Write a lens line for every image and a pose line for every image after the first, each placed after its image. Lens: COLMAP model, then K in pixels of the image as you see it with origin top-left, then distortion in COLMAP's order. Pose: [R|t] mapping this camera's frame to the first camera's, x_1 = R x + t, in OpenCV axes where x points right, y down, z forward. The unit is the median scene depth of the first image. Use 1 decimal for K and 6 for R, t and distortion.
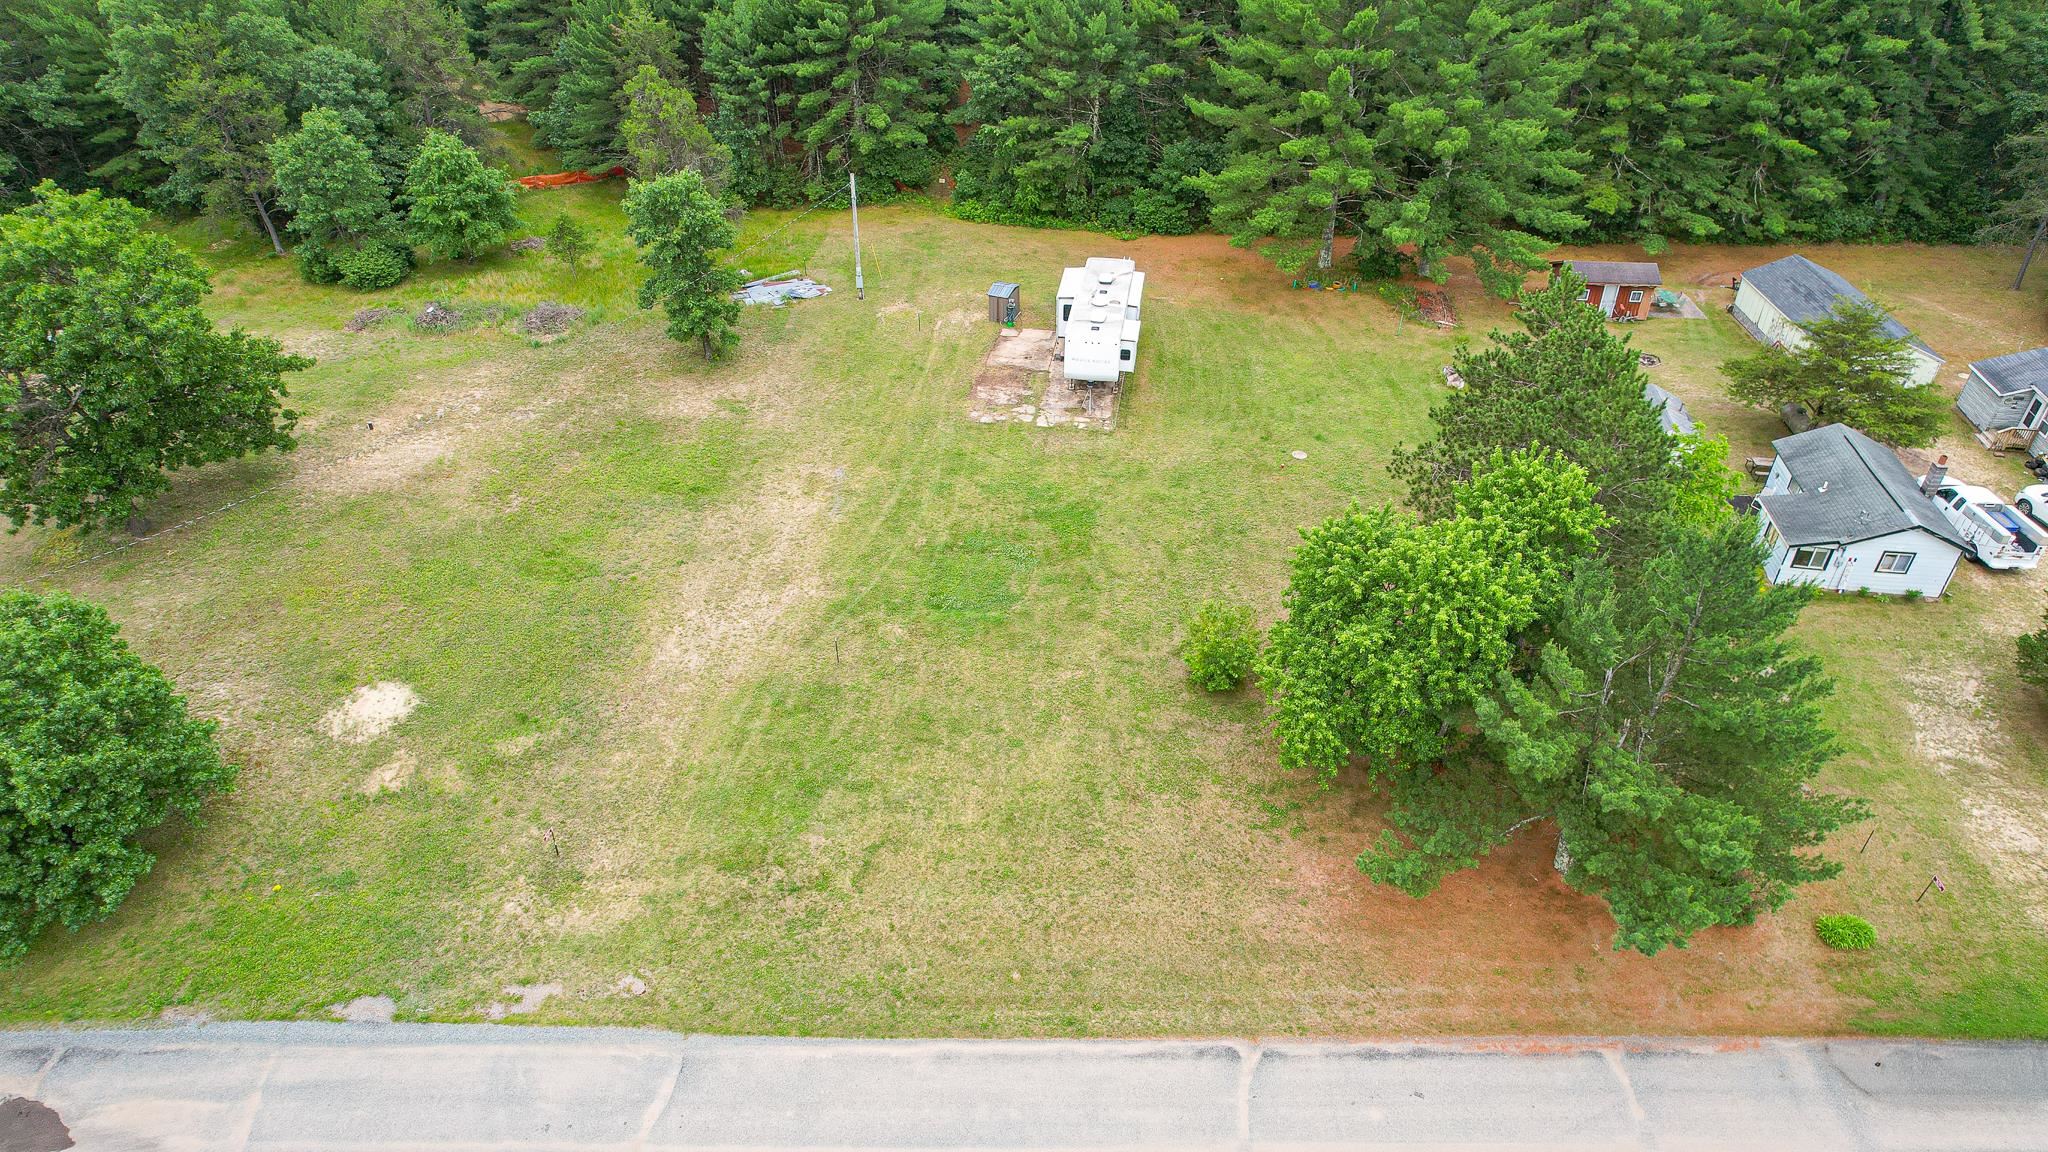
lens RADIAL K [[1309.2, 0, 1014.8], [0, 1309.2, 578.6], [0, 0, 1]] dist [-0.073211, 0.065512]
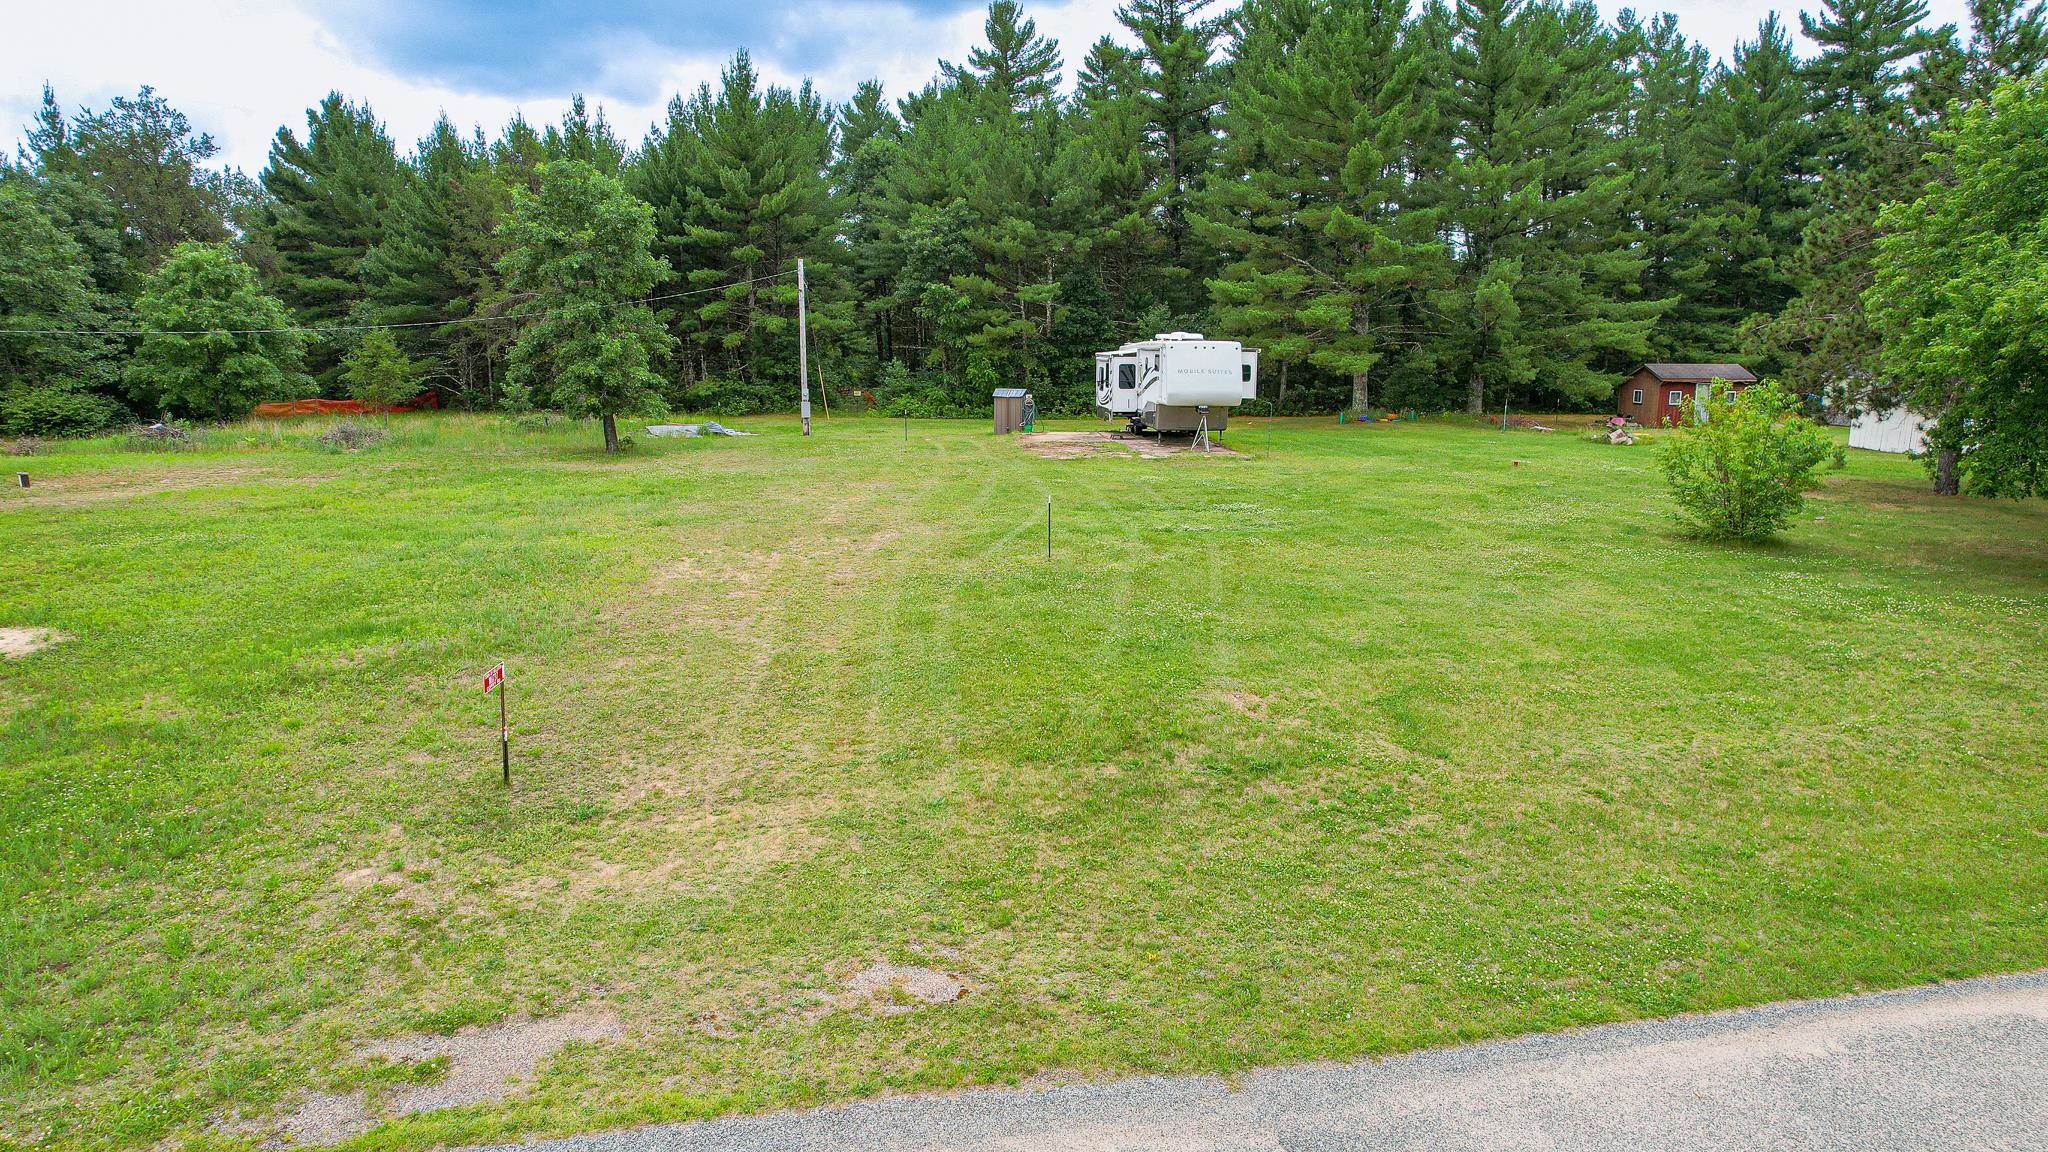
lens RADIAL K [[1309.2, 0, 1030.1], [0, 1309.2, 576.7], [0, 0, 1]] dist [-0.073211, 0.065512]
pose [[0.975349, -0.045673, 0.215888, -0.228877], [0.131919, 0.904957, -0.404538, 0.246735], [-0.176892, 0.423045, 0.888674, 0.522157]]
